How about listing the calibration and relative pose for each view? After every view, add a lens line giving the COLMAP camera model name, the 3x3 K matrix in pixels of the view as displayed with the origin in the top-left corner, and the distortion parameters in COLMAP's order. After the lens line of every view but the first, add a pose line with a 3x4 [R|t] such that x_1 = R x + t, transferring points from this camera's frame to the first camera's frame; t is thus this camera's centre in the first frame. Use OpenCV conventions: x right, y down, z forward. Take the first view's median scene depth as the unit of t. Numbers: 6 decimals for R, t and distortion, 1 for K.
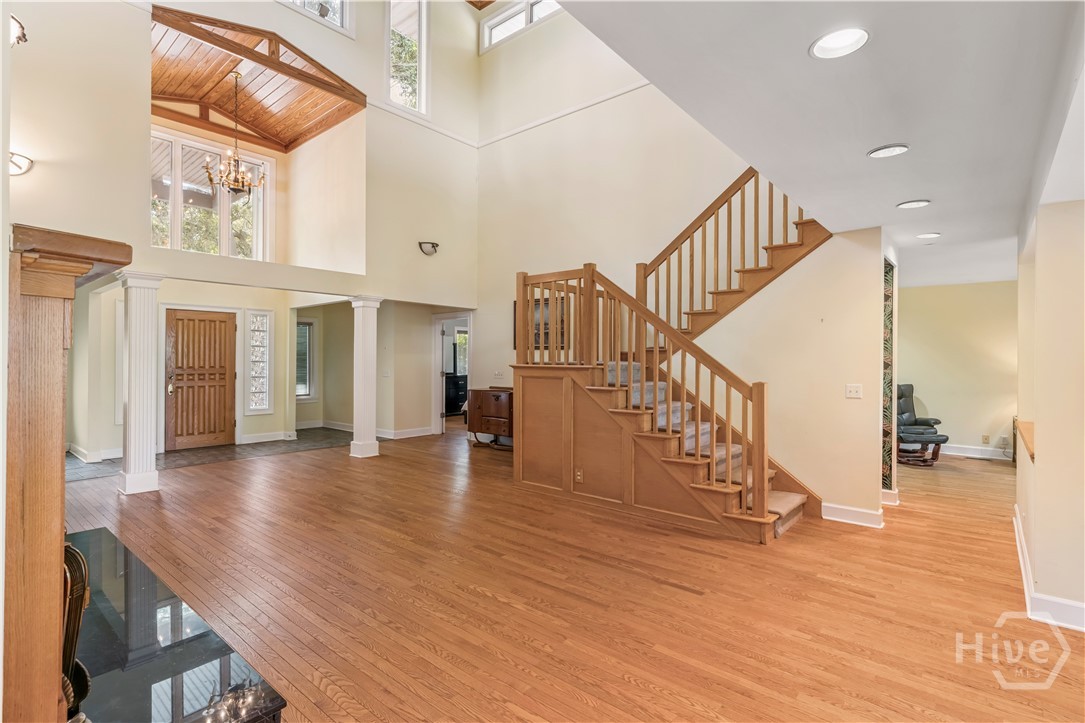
lens RADIAL K [[519.0, 0, 541.8], [0, 519.0, 361.7], [0, 0, 1]] dist [0.001811, 0.002456]
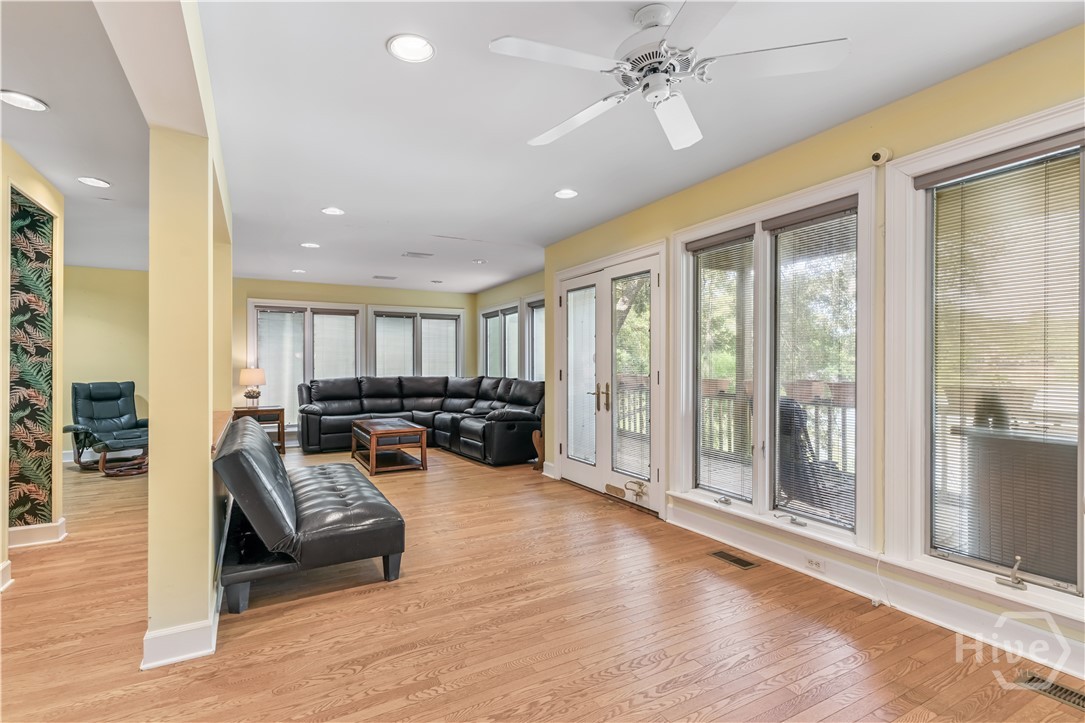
lens RADIAL K [[519.0, 0, 547.3], [0, 519.0, 367.3], [0, 0, 1]] dist [0.001811, 0.002456]
pose [[0.336604, -0.007915, 0.941613, 0.229045], [0.001922, 0.999968, 0.007718, 0.026199], [-0.941644, -0.000788, 0.336609, 0.102689]]
